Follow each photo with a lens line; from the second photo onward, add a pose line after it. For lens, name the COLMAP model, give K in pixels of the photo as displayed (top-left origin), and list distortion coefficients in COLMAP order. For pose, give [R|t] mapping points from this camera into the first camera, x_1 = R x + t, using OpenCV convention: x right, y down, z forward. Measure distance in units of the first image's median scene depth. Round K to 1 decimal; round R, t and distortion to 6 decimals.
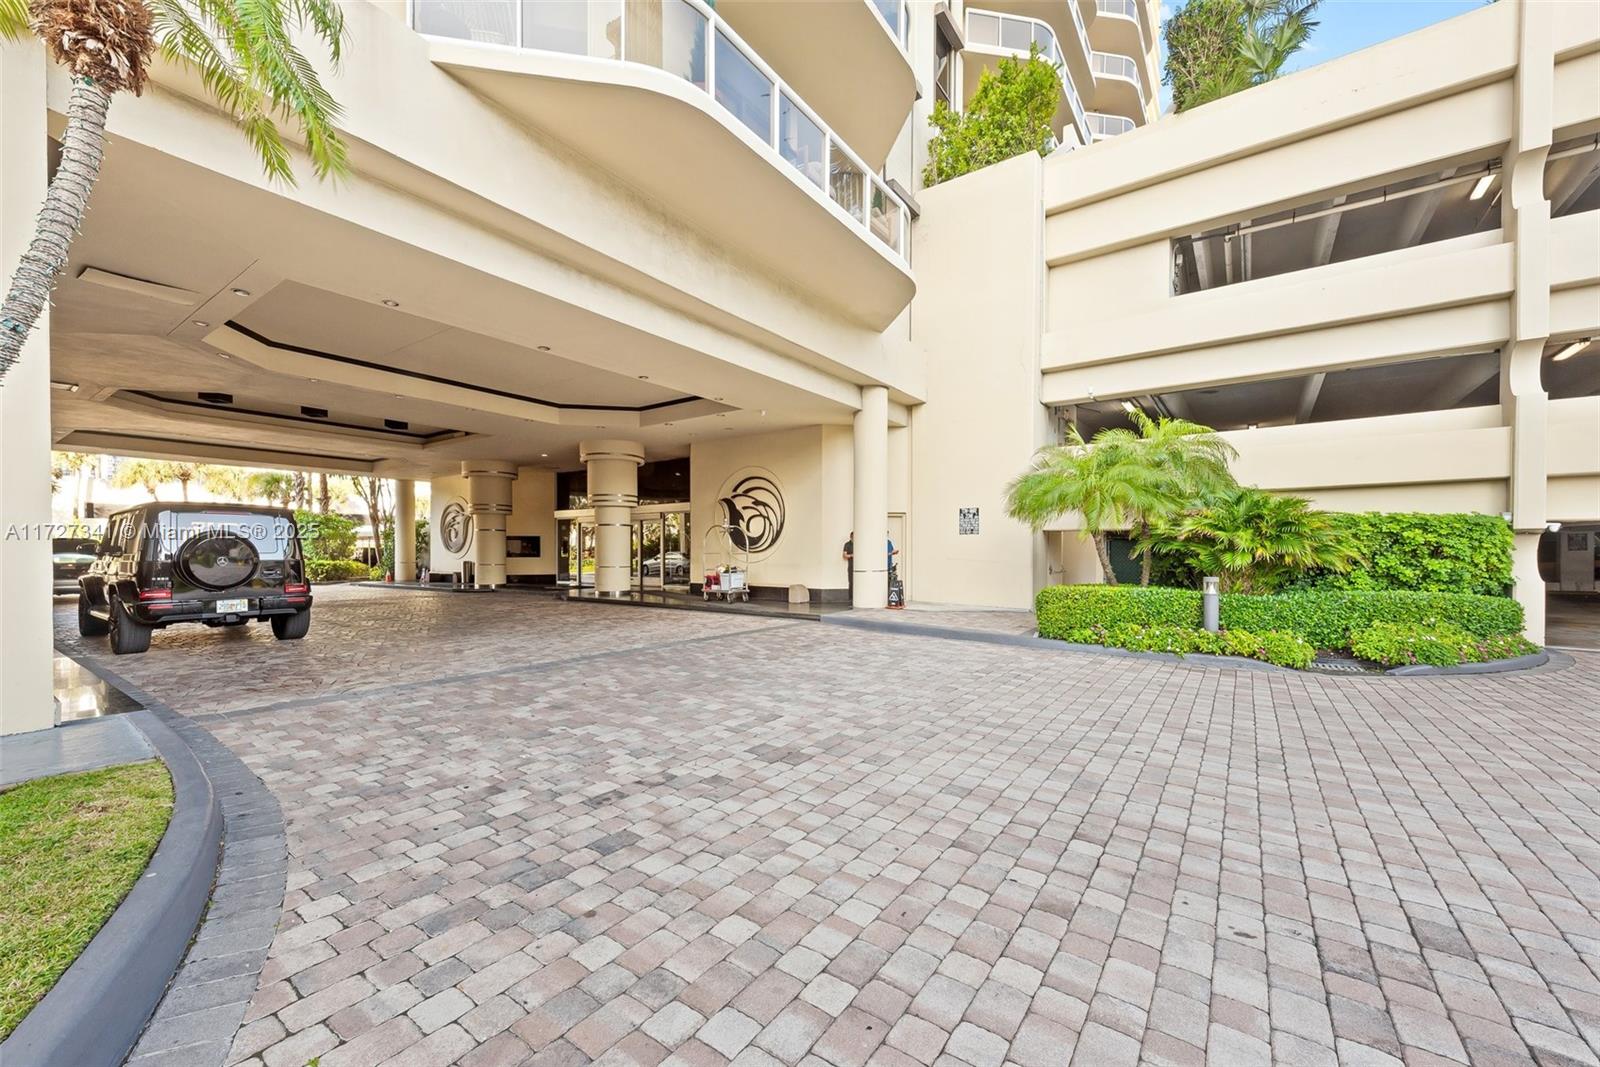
lens RADIAL K [[632.9, 0, 782.6], [0, 632.9, 550.1], [0, 0, 1]] dist [0.000203, 0.000020]
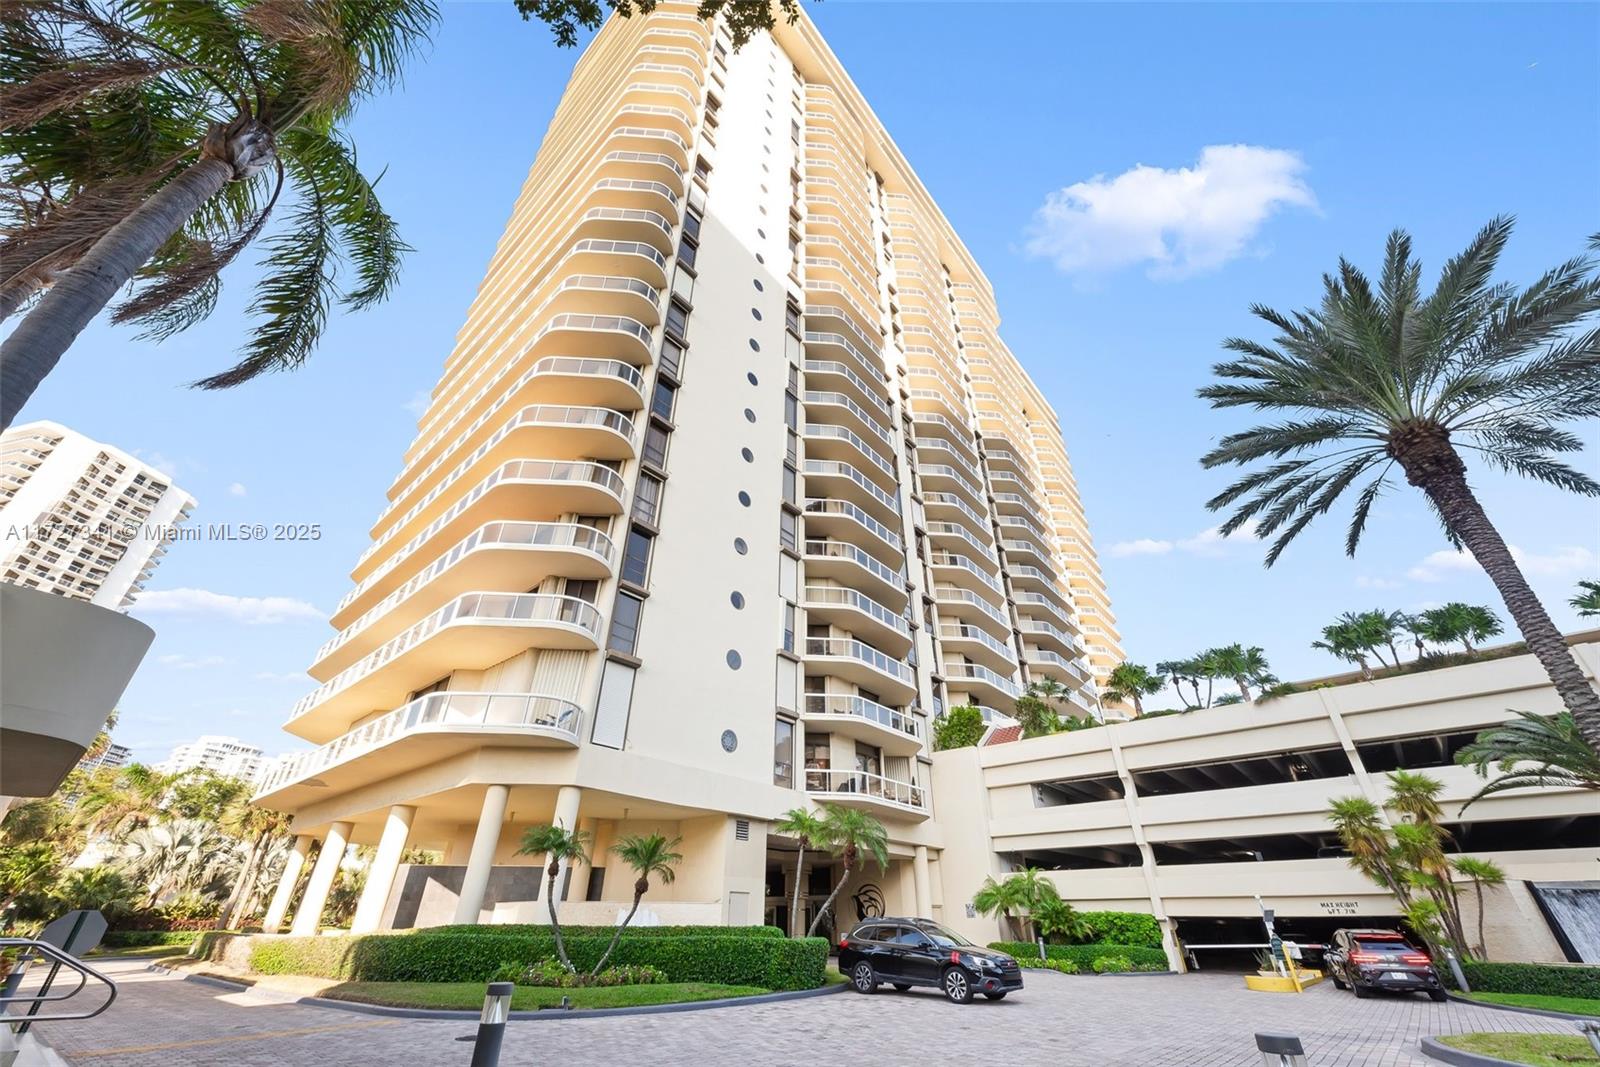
lens RADIAL K [[636.8, 0, 786.8], [0, 636.8, 536.0], [0, 0, 1]] dist [-0.000042, -0.000058]
pose [[0.996485, -0.032087, -0.077377, -0.131297], [-0.013293, 0.851449, -0.524270, 0.014887], [0.082705, 0.523456, 0.848029, -1.665518]]
